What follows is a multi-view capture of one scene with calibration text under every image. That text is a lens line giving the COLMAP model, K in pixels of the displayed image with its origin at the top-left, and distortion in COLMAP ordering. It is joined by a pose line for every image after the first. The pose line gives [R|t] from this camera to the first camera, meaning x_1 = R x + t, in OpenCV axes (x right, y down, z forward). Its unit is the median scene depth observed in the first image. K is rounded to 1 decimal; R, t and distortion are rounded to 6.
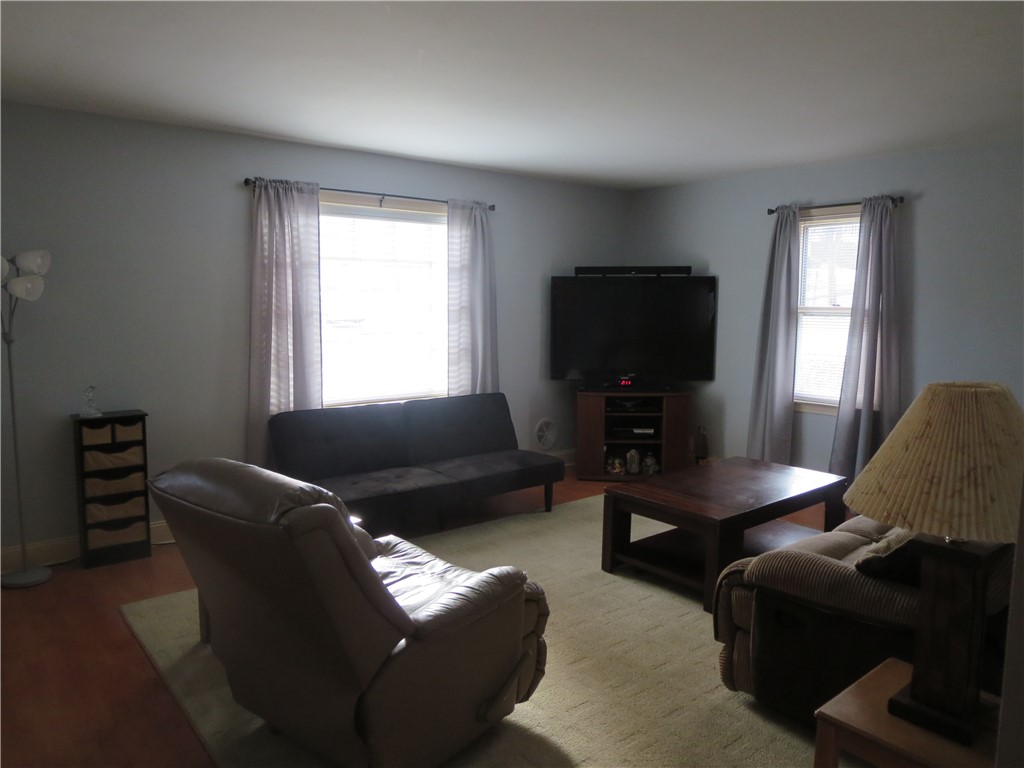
lens RADIAL K [[715.4, 0, 512.8], [0, 715.4, 384.4], [0, 0, 1]] dist [-0.040596, 0.012990]
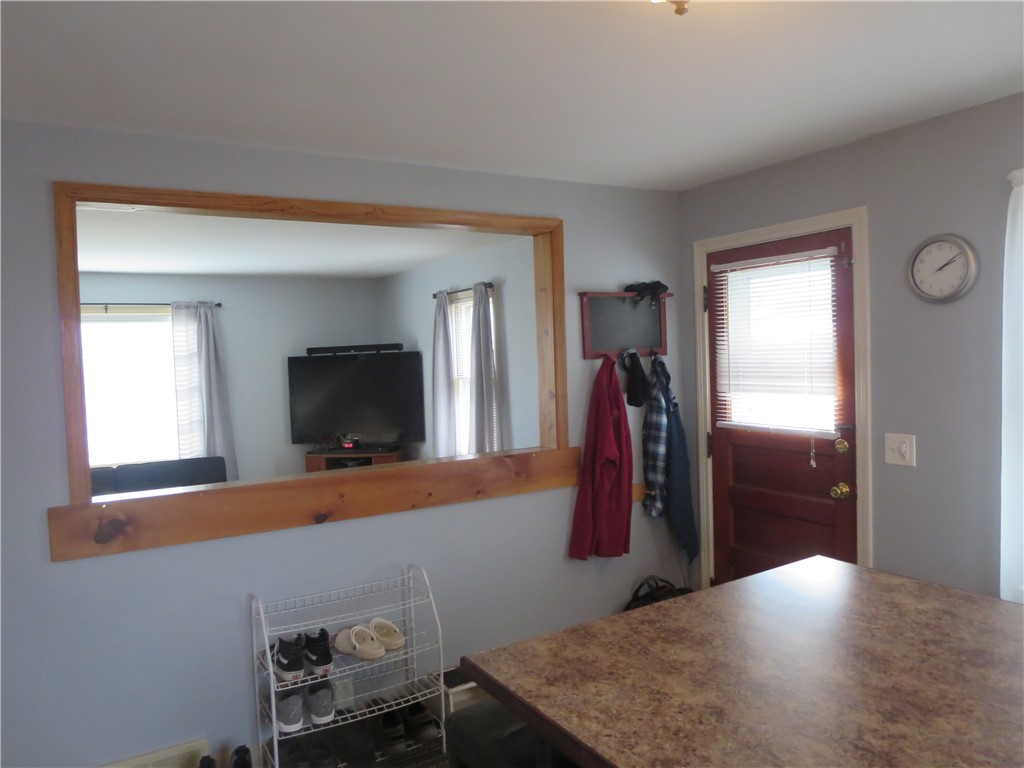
lens RADIAL K [[715.4, 0, 512.9], [0, 715.4, 387.5], [0, 0, 1]] dist [-0.040596, 0.012990]
pose [[0.989231, -0.033119, -0.142567, 0.714138], [0.023694, 0.997451, -0.067308, -0.013899], [0.144433, 0.063206, 0.987494, -0.136679]]
